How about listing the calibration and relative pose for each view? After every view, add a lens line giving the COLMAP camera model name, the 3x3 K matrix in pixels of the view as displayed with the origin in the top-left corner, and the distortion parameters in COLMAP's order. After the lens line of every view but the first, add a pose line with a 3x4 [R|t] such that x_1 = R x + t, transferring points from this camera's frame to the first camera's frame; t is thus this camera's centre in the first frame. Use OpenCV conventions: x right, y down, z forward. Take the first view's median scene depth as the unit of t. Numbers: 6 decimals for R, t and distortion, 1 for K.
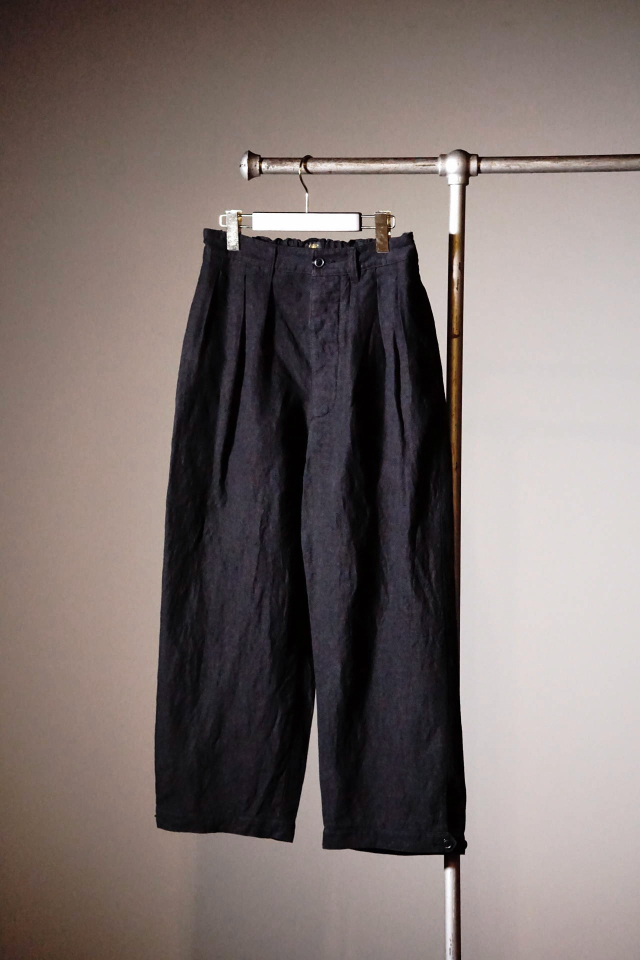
lens RADIAL K [[2582.9, 0, 322.2], [0, 2582.9, 487.3], [0, 0, 1]] dist [1.203650, 0.000000]
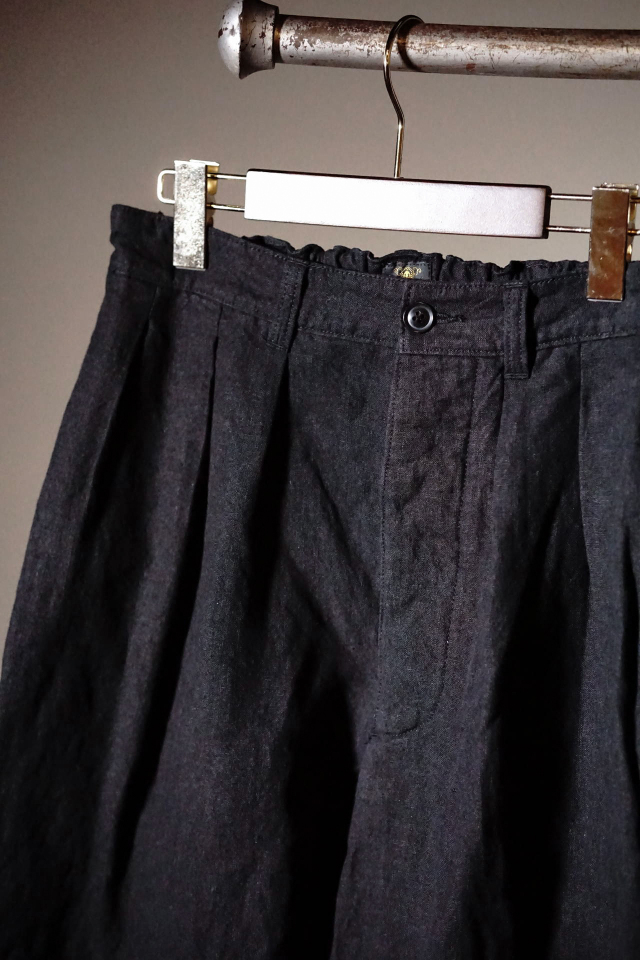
lens RADIAL K [[2352.6, 0, 317.7], [0, 2352.6, 499.6], [0, 0, 1]] dist [0.967684, 0.000000]
pose [[0.997855, 0.065020, 0.007540, -0.016312], [-0.065119, 0.997784, 0.013688, -0.064531], [-0.006633, -0.014150, 0.999878, 0.668289]]
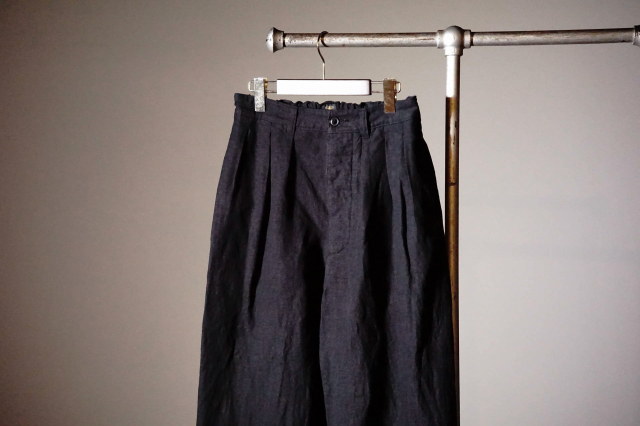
lens RADIAL K [[1568.4, 0, 320.7], [0, 1568.4, 215.3], [0, 0, 1]] dist [0.967684, 0.000000]
pose [[0.999399, -0.005487, 0.034229, -0.031731], [0.006173, 0.999782, -0.019961, -0.030252], [-0.034112, 0.020160, 0.999215, 0.296117]]
